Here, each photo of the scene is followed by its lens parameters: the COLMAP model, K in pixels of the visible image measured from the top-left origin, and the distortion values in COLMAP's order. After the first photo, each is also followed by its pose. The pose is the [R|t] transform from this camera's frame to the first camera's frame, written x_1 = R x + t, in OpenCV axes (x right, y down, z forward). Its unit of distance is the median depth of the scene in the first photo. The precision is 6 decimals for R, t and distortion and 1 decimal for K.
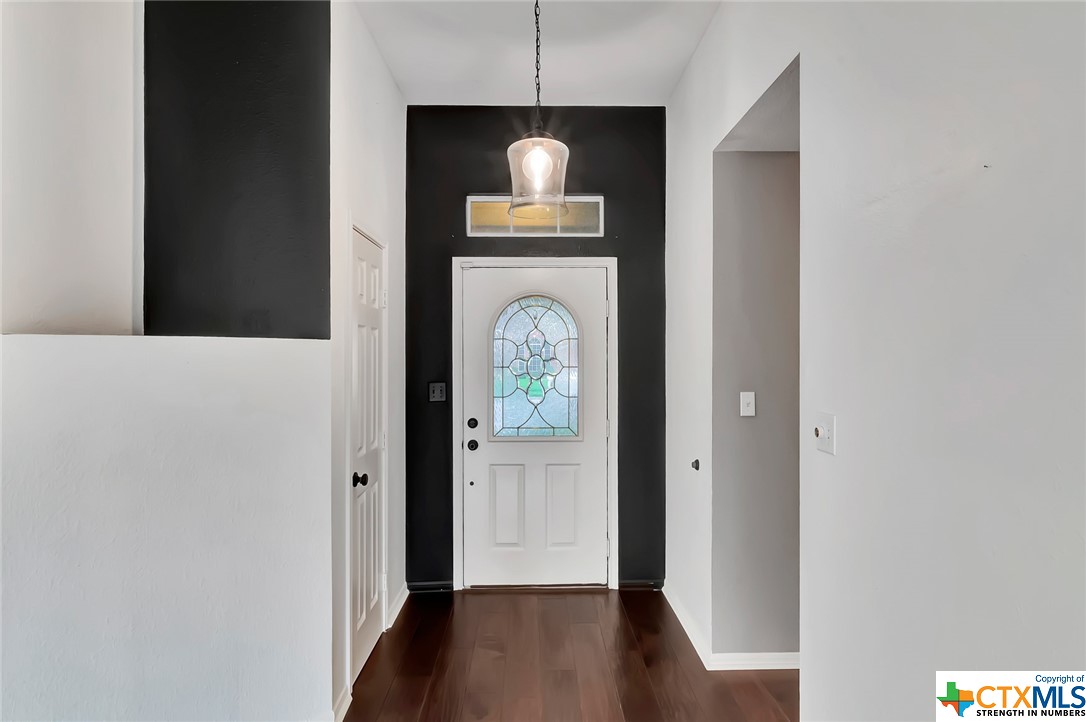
lens RADIAL K [[660.5, 0, 542.8], [0, 660.5, 356.7], [0, 0, 1]] dist [-0.001270, -0.000014]
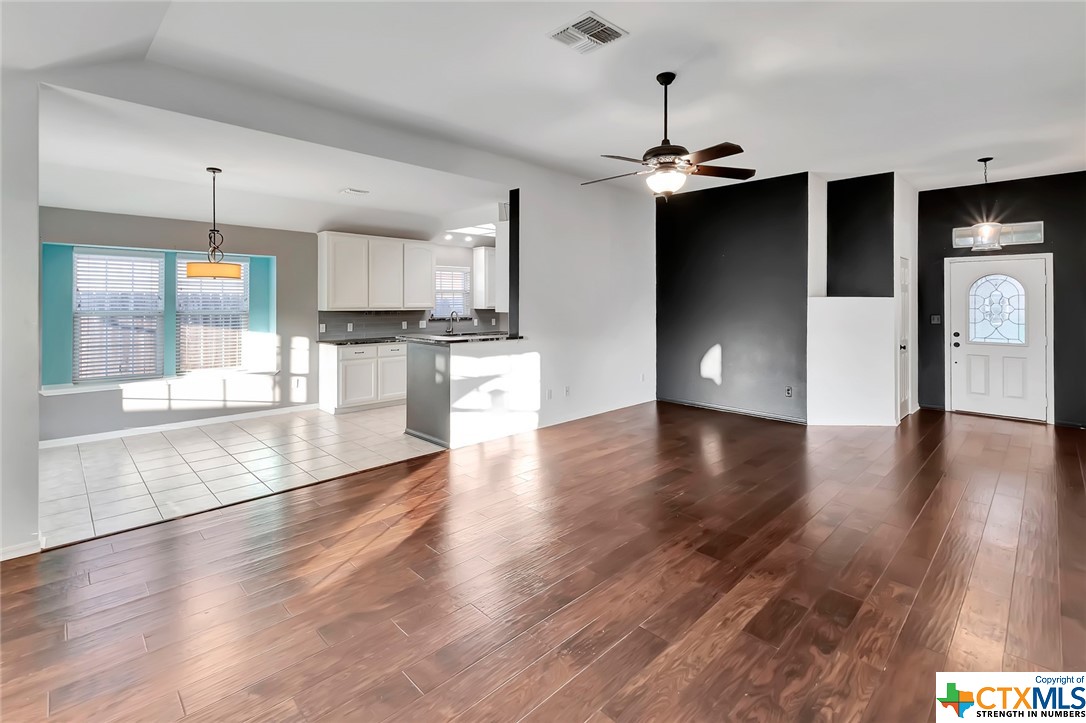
lens RADIAL K [[492.8, 0, 546.5], [0, 492.8, 300.6], [0, 0, 1]] dist [0.002480, 0.000347]
pose [[0.693713, -0.002281, -0.720248, 0.127552], [-0.007304, 0.999921, -0.010202, 0.015738], [0.720215, 0.012338, 0.693642, -1.090615]]
